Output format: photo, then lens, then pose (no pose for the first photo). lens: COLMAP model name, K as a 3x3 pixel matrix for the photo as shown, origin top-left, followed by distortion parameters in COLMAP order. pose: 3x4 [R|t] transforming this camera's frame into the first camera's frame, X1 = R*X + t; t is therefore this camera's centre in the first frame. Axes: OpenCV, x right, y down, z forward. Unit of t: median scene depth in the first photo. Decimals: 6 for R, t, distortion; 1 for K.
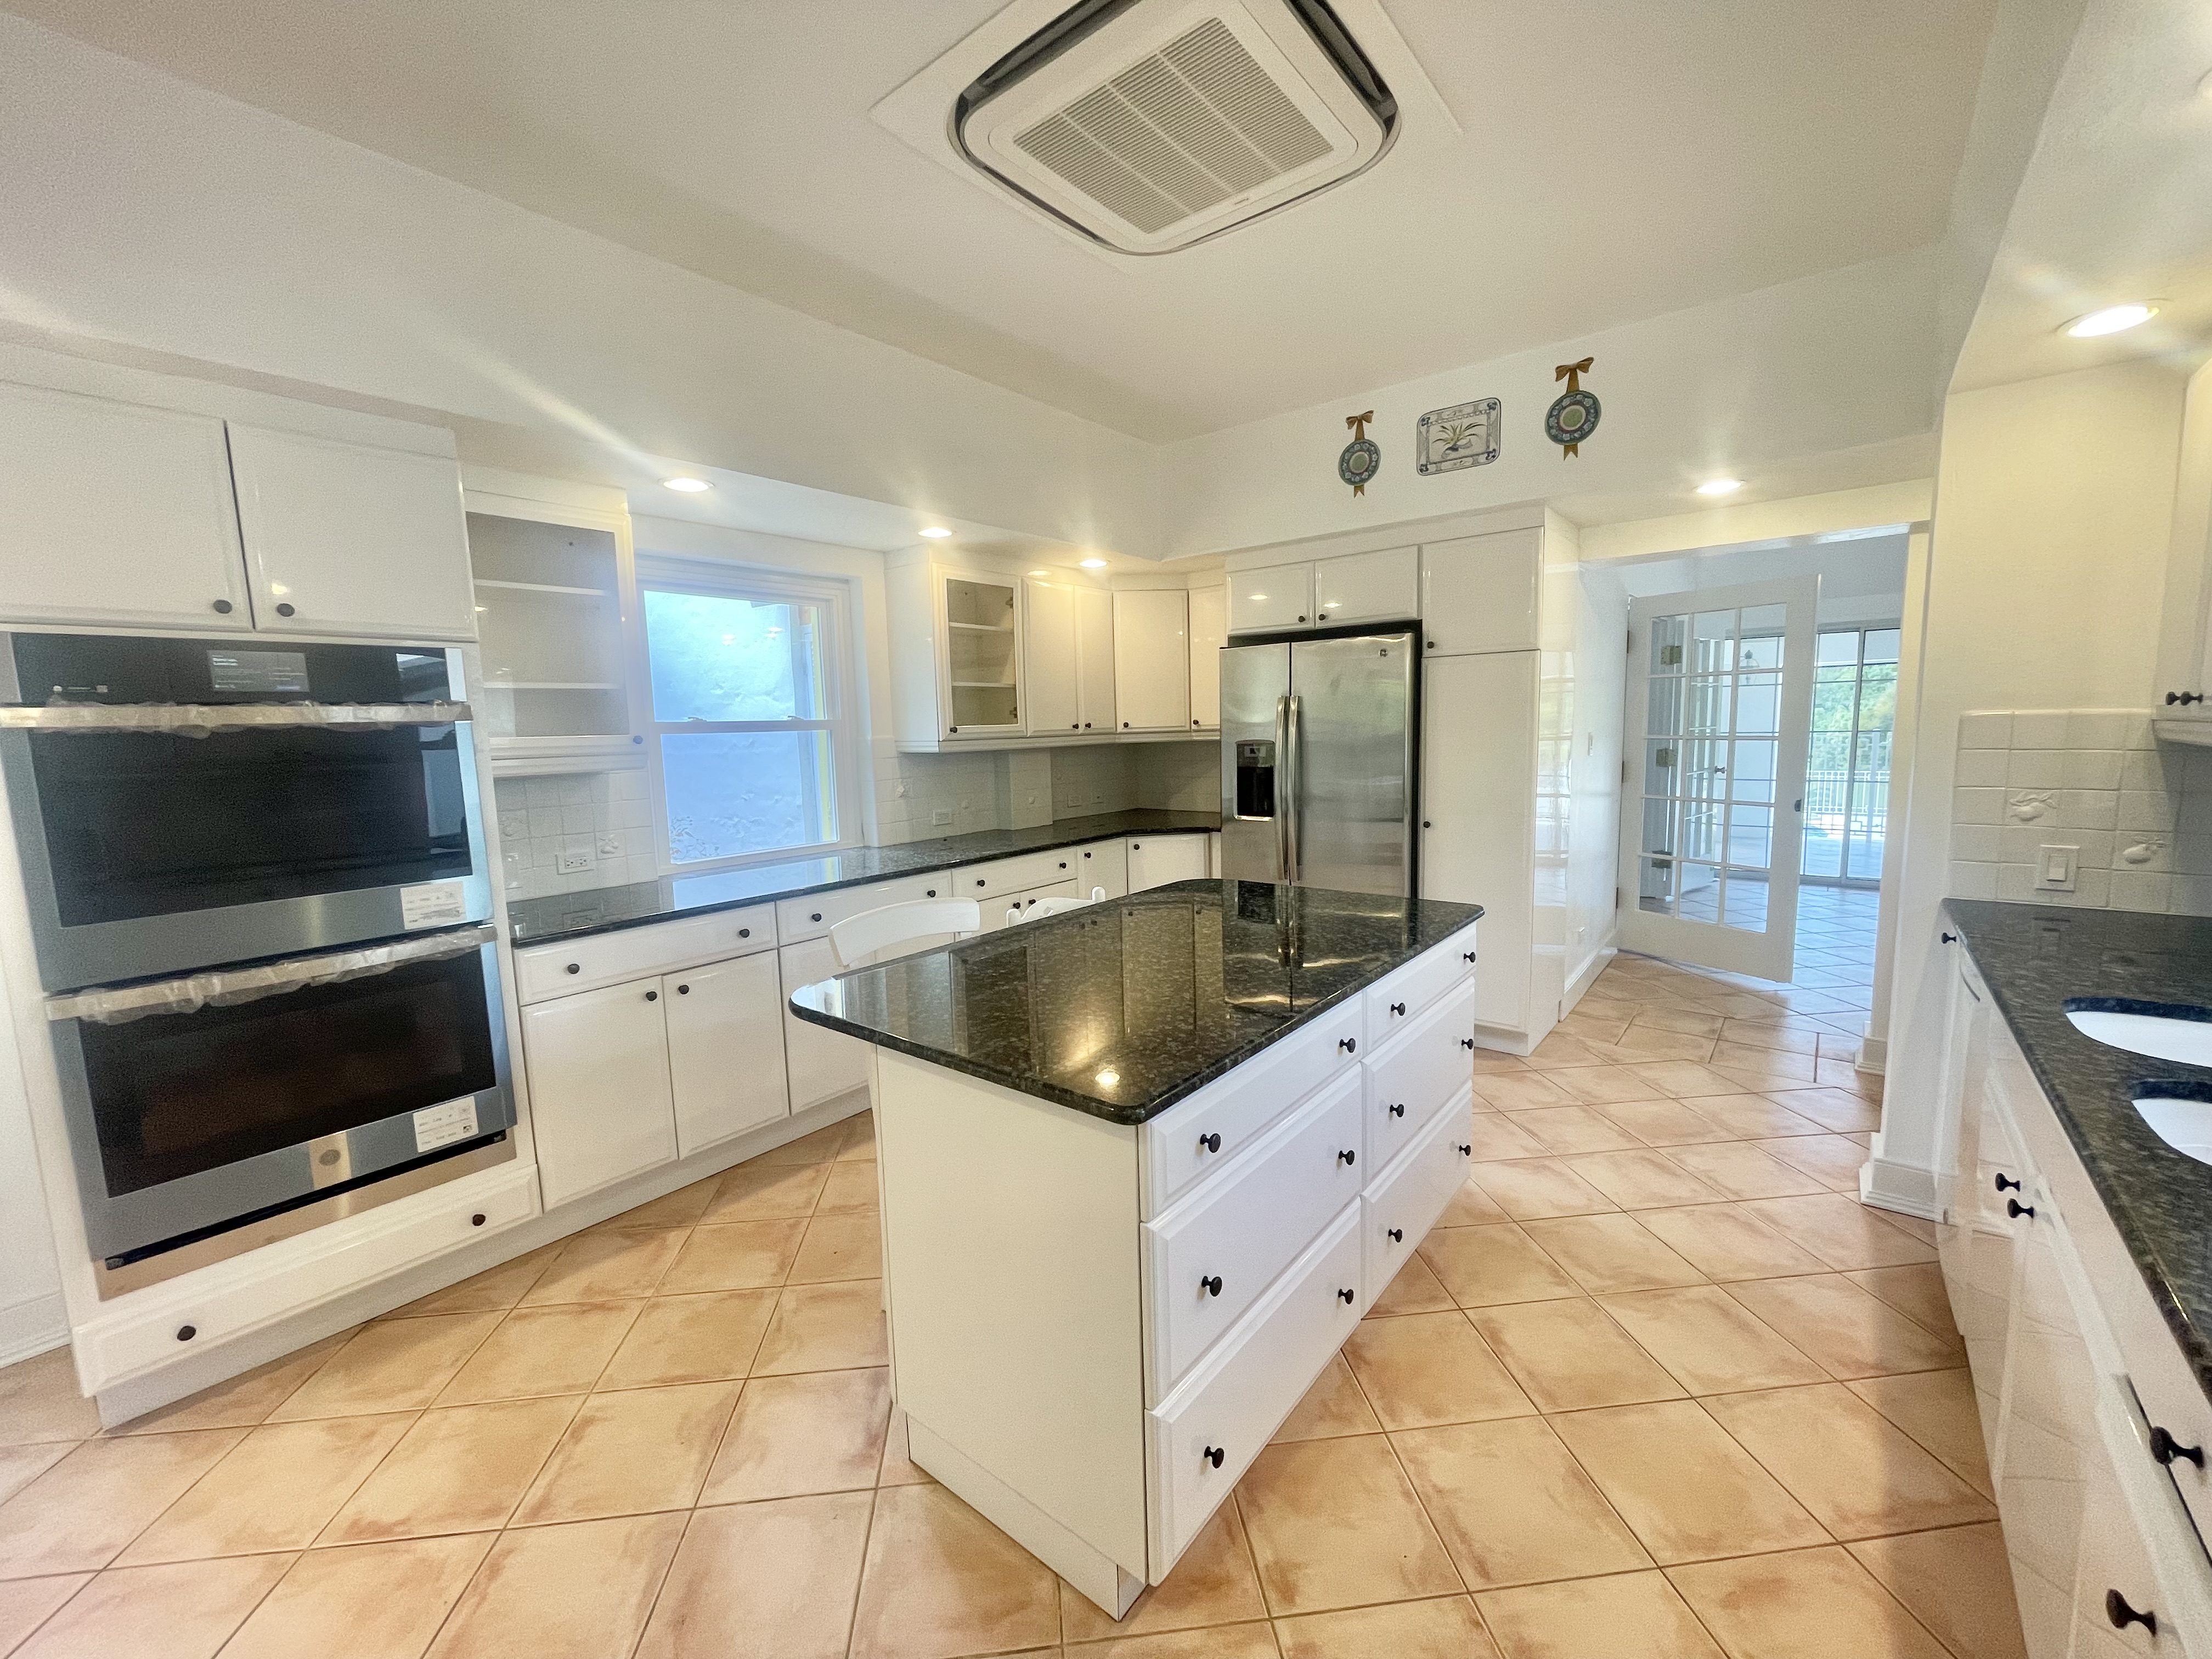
lens RADIAL K [[892.1, 0, 1101.4], [0, 892.1, 831.6], [0, 0, 1]] dist [-0.002455, 0.001858]
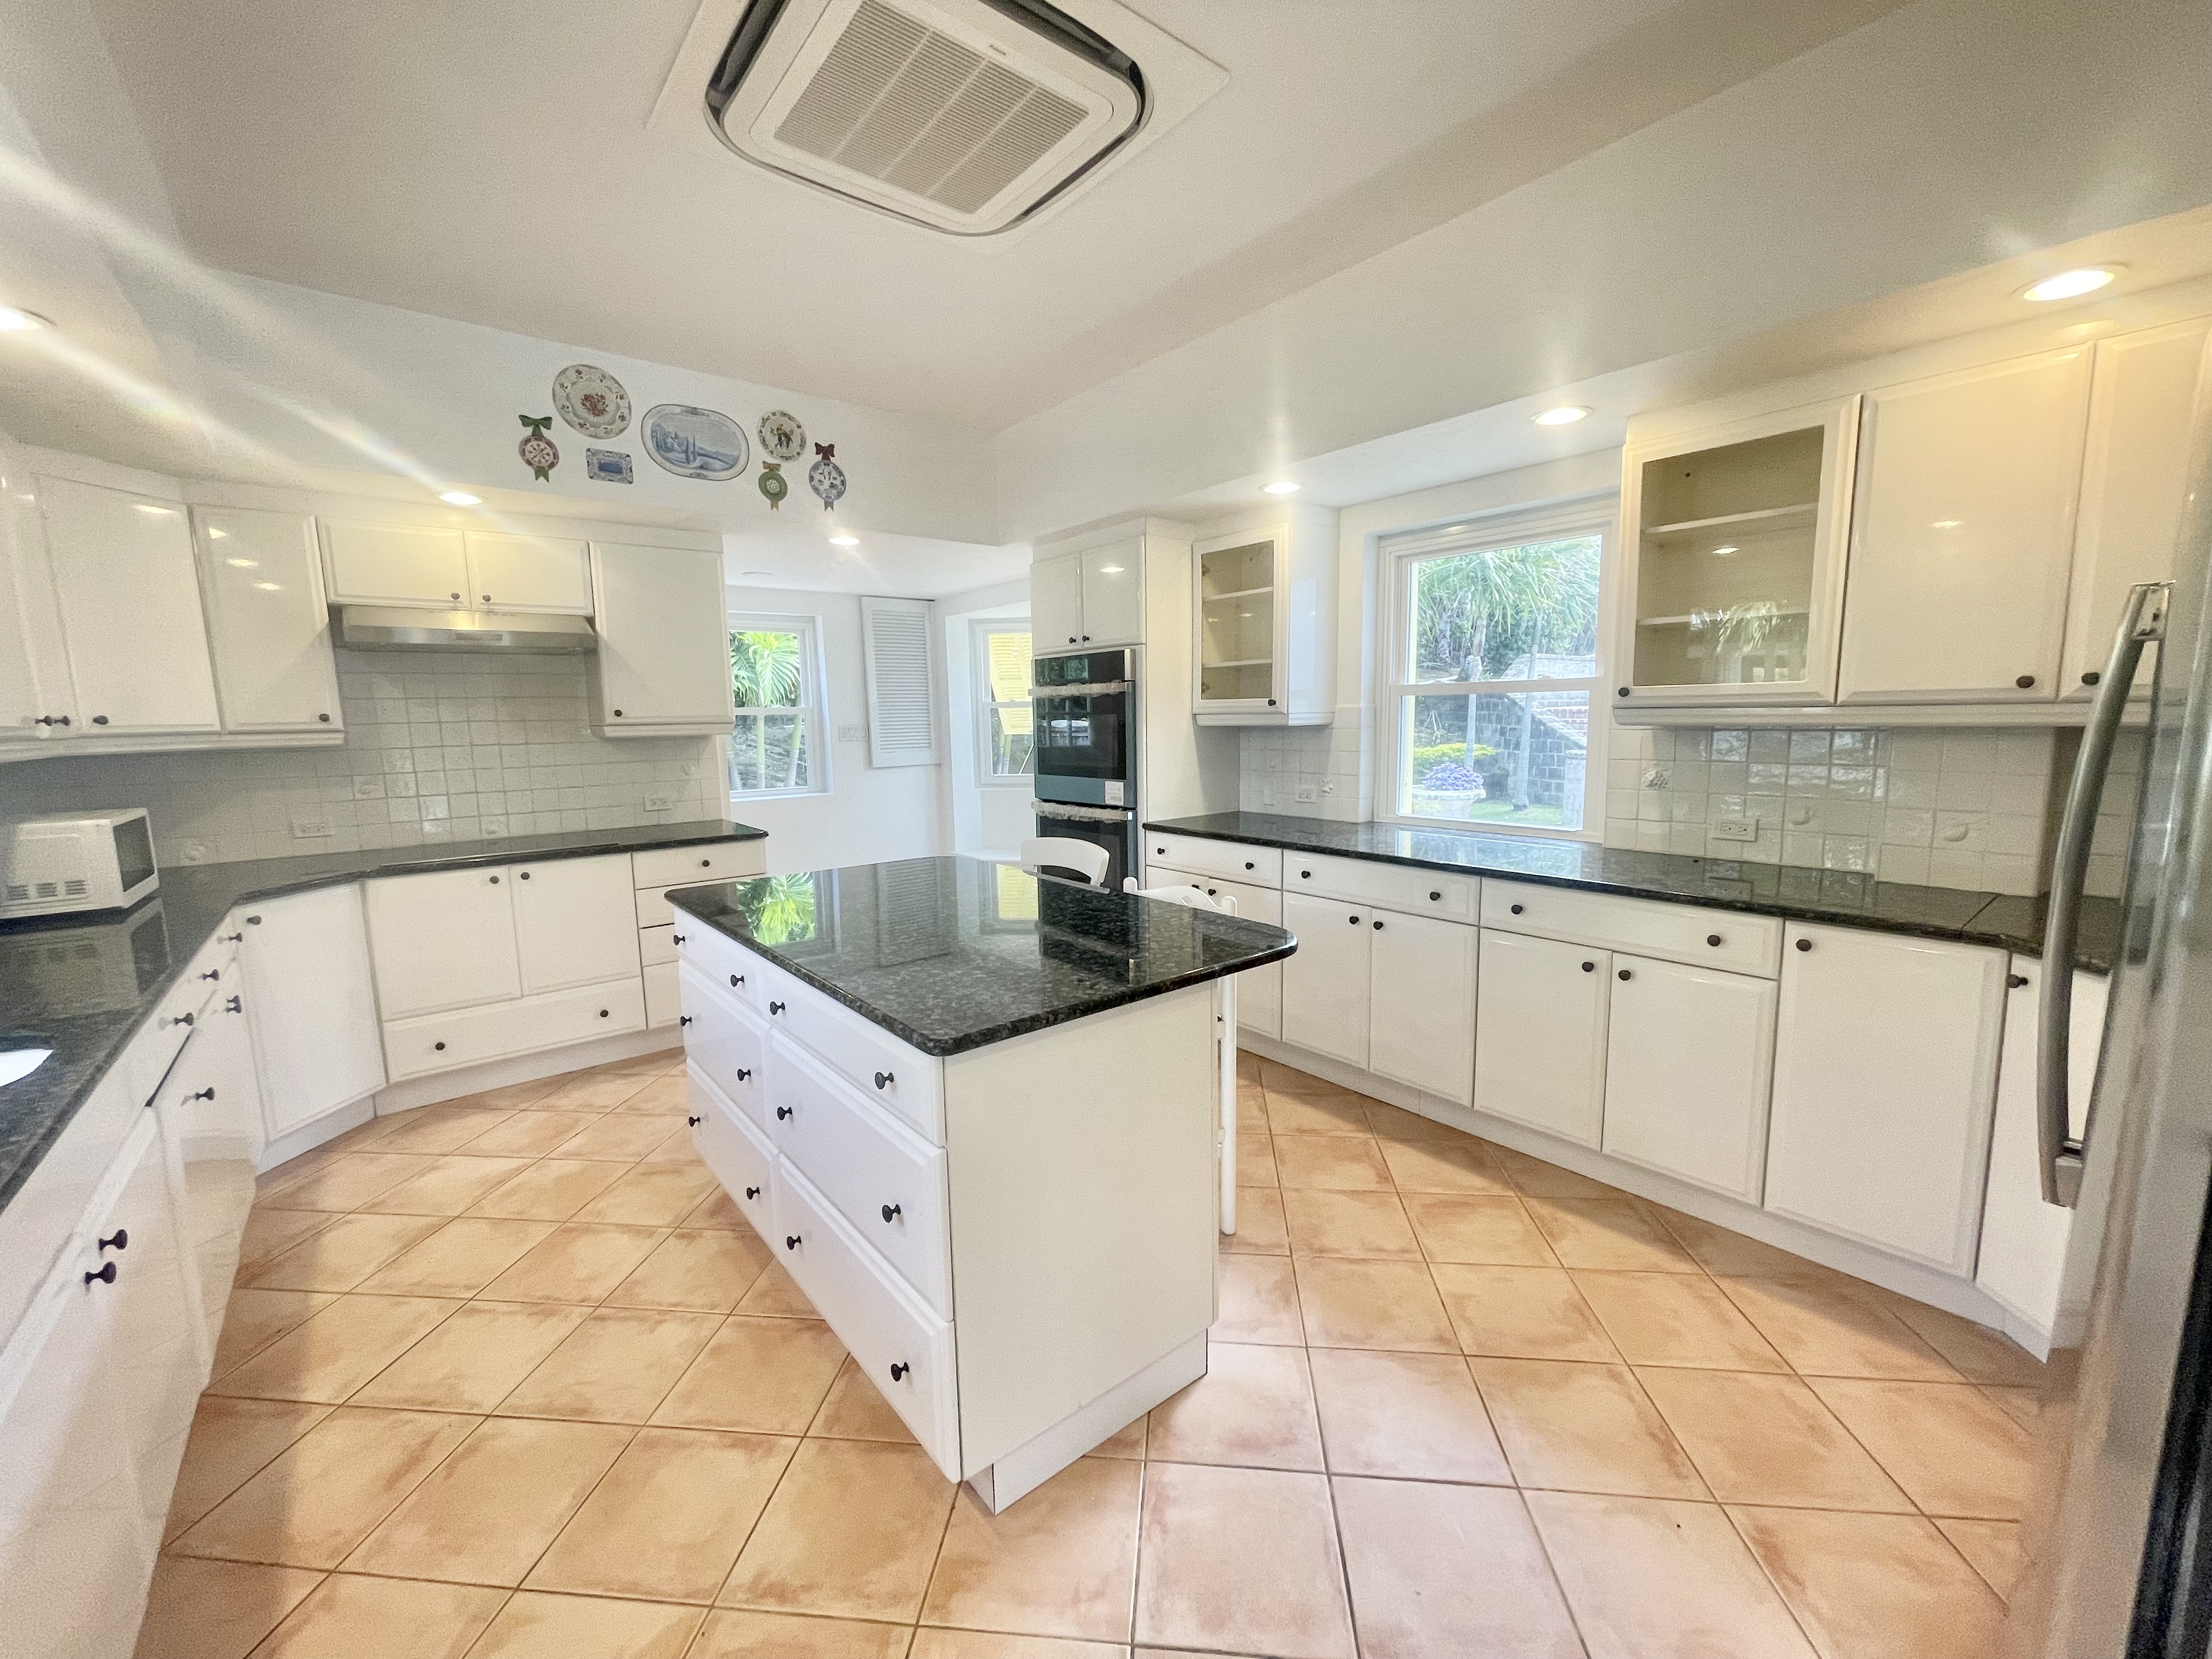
lens RADIAL K [[892.1, 0, 1103.7], [0, 892.1, 829.8], [0, 0, 1]] dist [-0.002455, 0.001858]
pose [[-0.202276, 0.159557, -0.966243, 1.093283], [-0.093947, 0.978927, 0.181318, -0.184225], [0.974812, 0.127452, -0.183024, 1.410070]]
